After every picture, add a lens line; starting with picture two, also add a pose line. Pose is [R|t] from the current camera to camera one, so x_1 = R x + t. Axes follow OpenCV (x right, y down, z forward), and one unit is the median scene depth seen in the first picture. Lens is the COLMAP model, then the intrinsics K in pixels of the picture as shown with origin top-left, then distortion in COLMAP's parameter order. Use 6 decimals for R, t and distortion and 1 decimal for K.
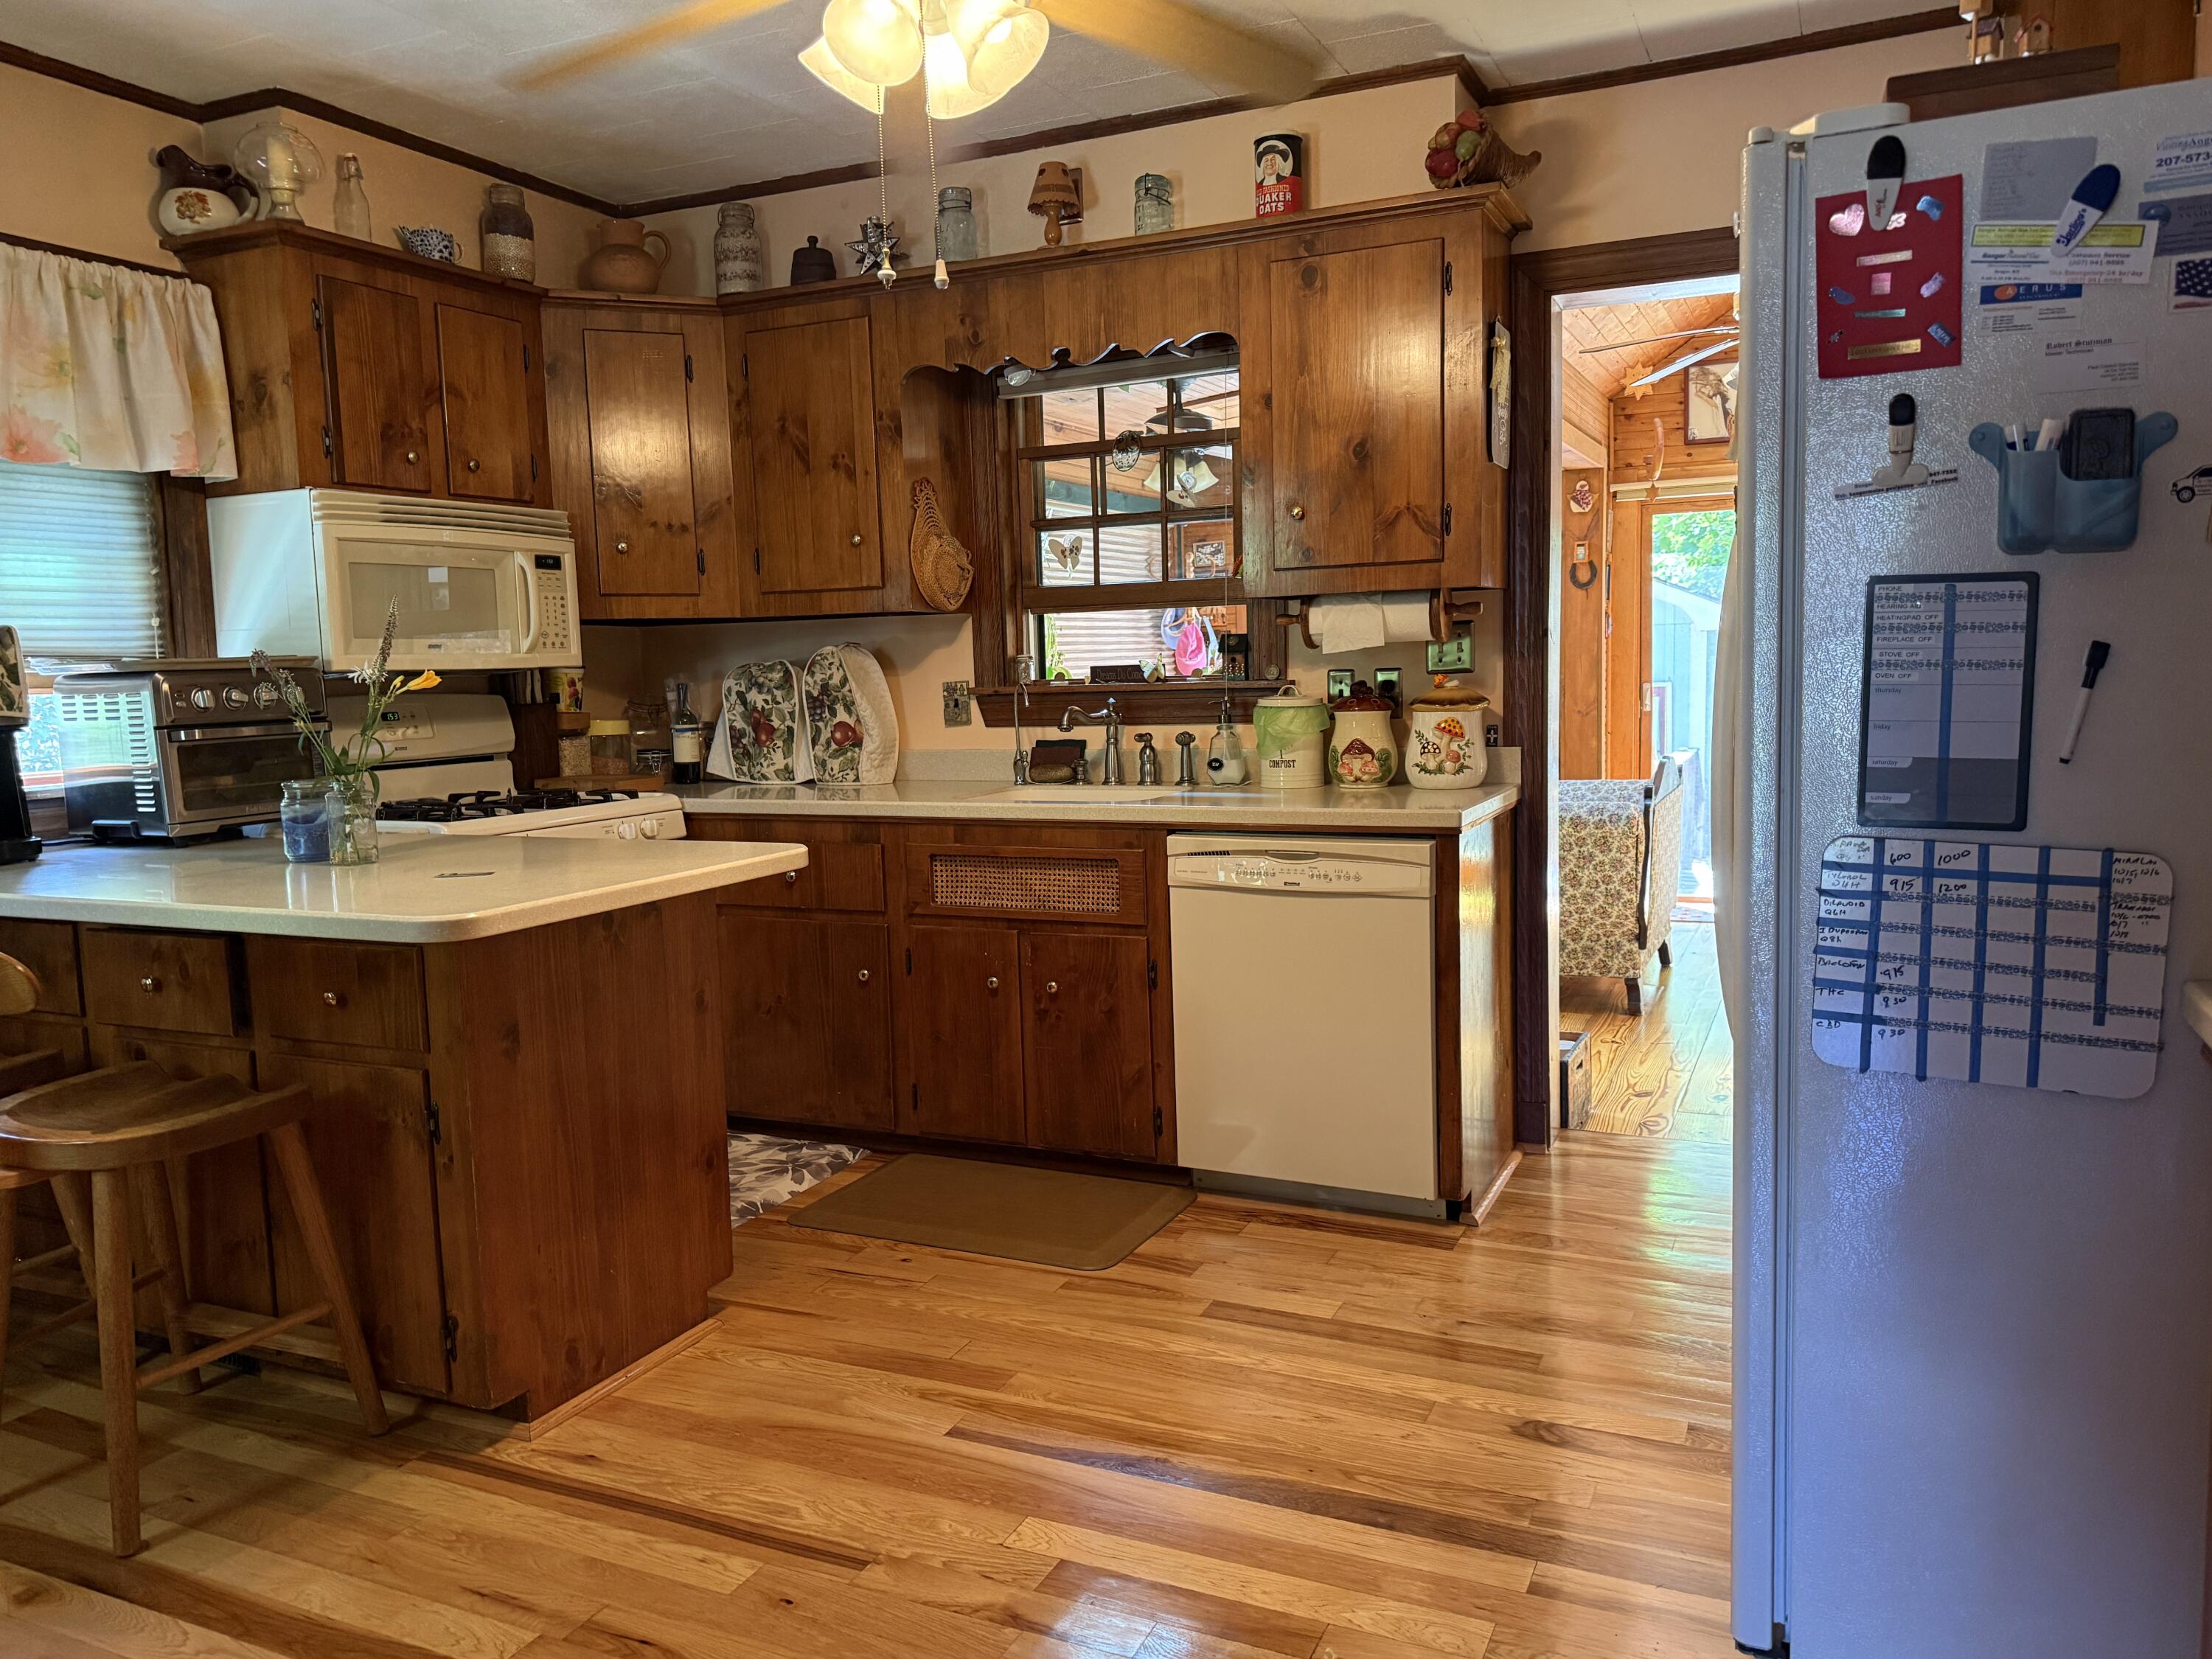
lens RADIAL K [[1584.2, 0, 1109.0], [0, 1584.2, 841.7], [0, 0, 1]] dist [0.093474, -0.151064]
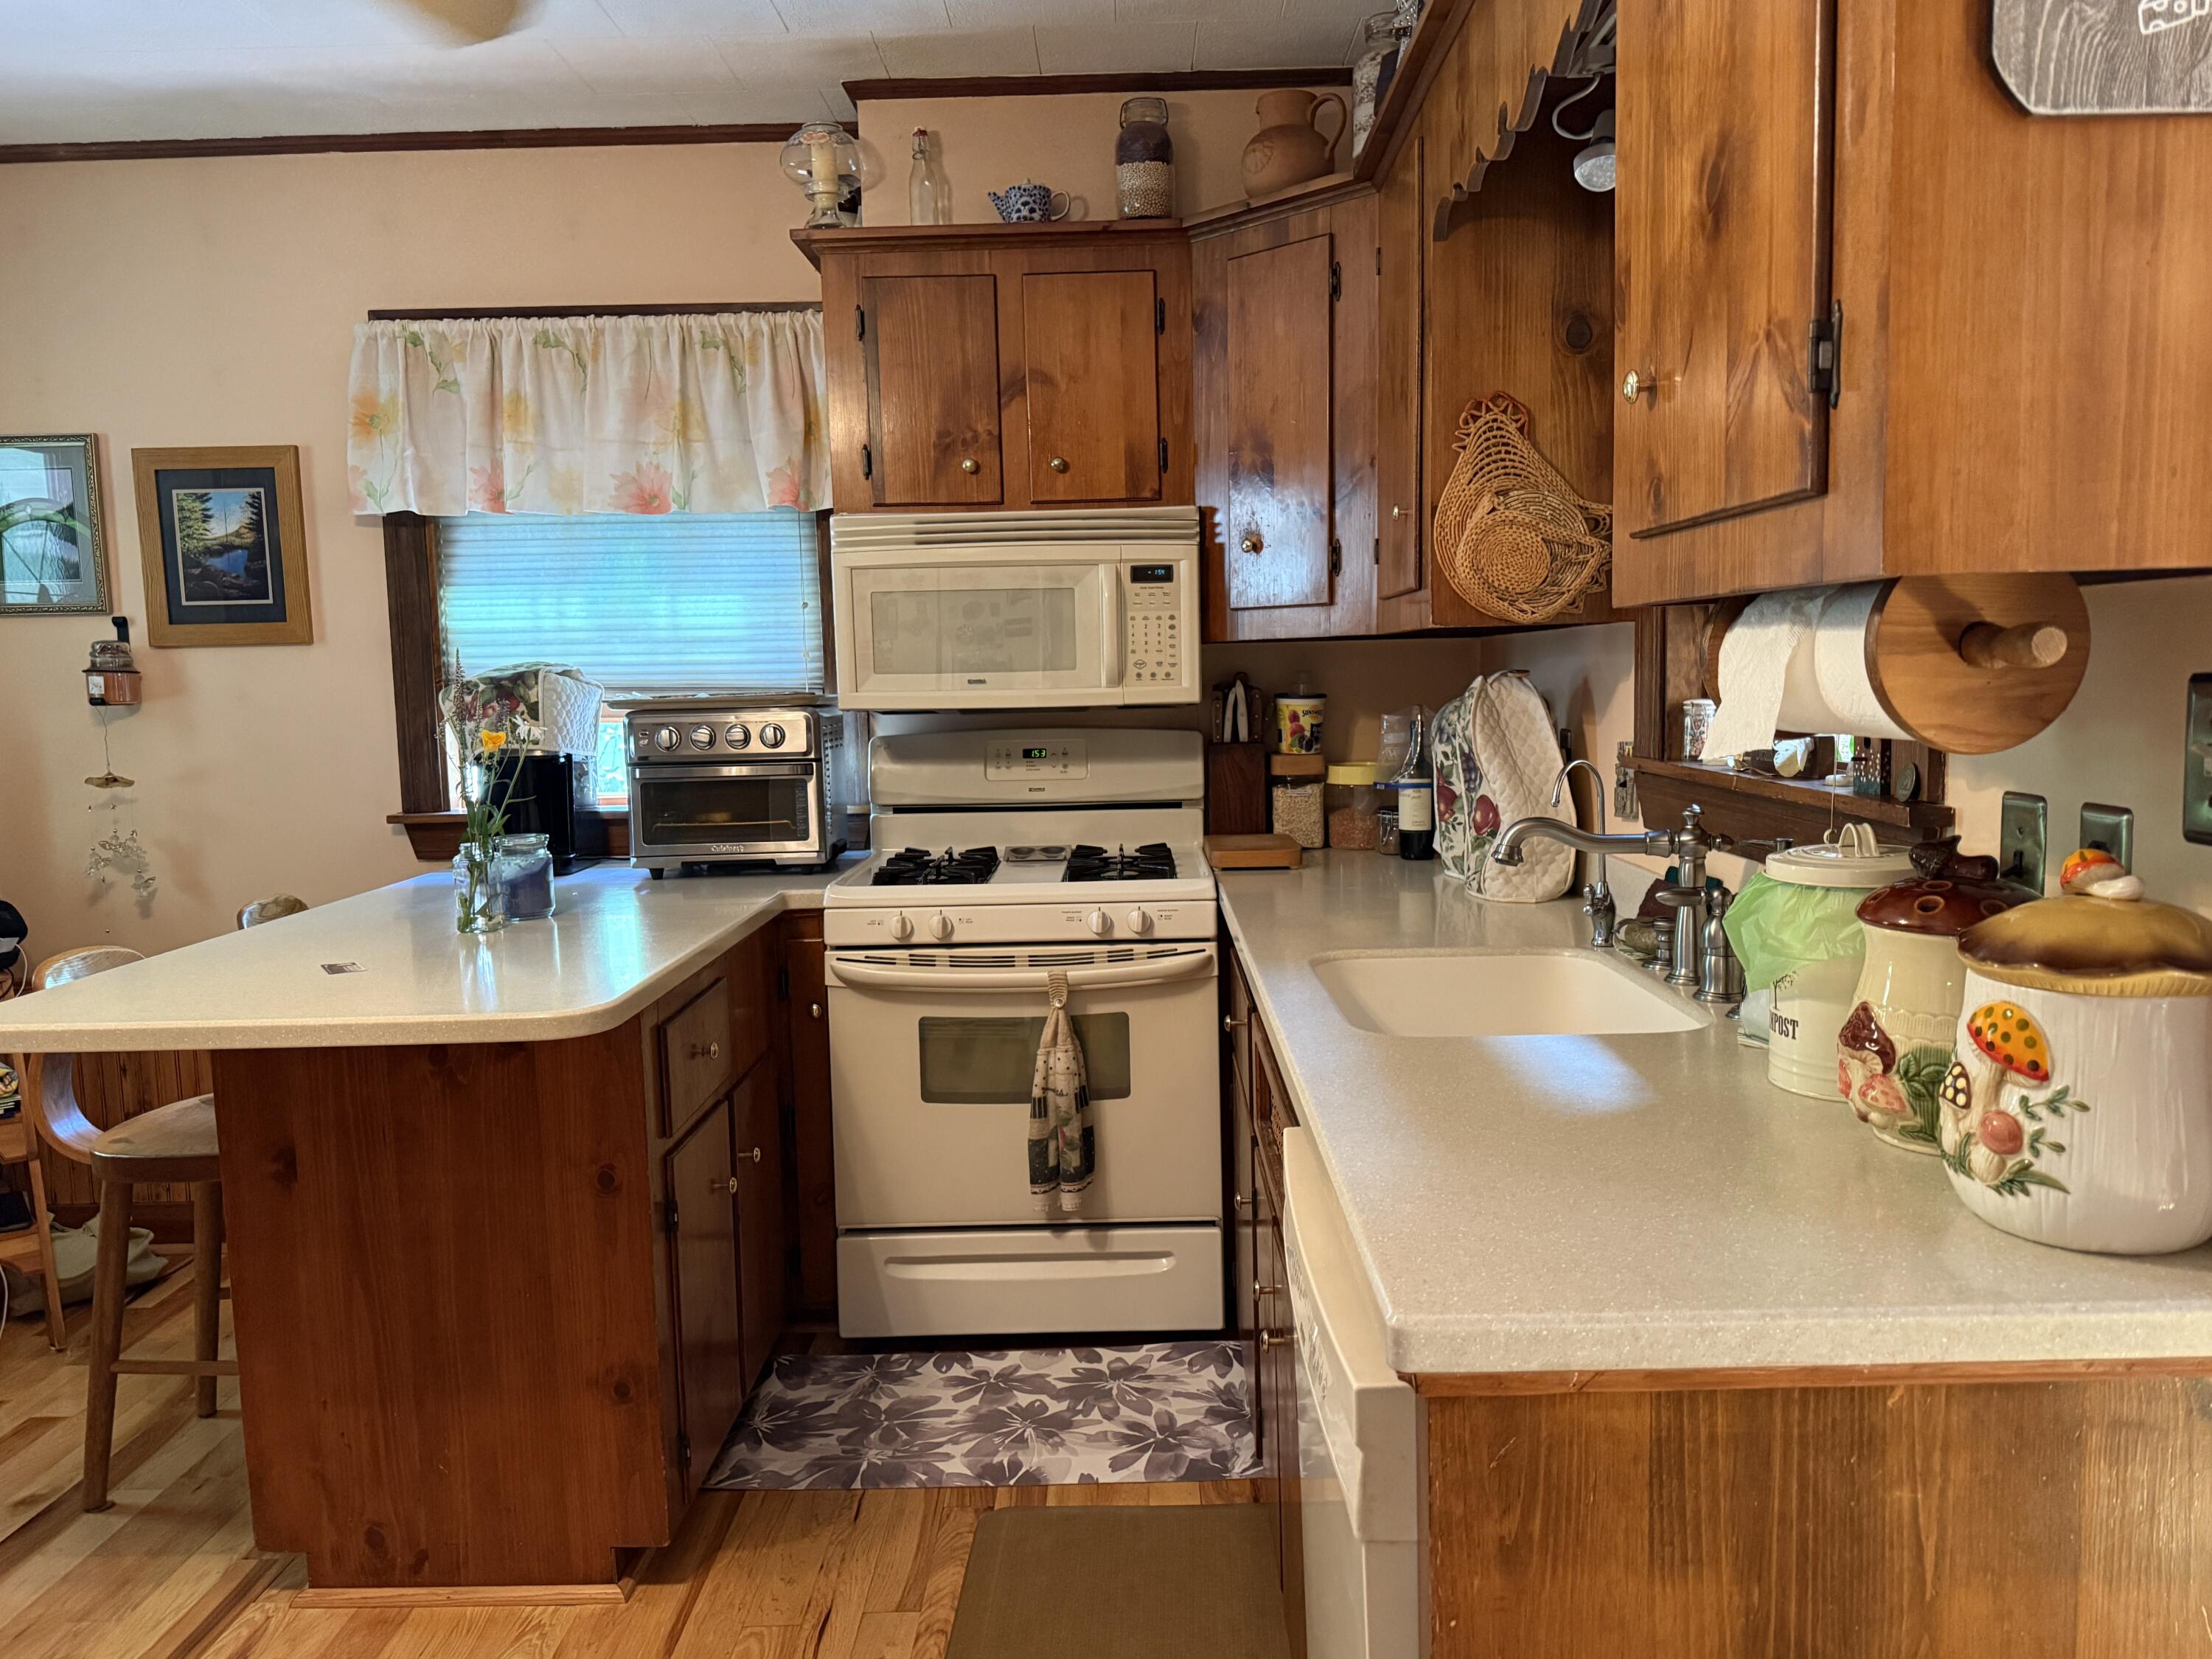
lens RADIAL K [[1584.2, 0, 1109.0], [0, 1584.2, 841.7], [0, 0, 1]] dist [0.093474, -0.151064]
pose [[0.413421, 0.115881, -0.903136, 0.397828], [-0.091400, 0.992140, 0.085462, -0.113602], [0.905941, 0.047215, 0.420763, 0.692326]]
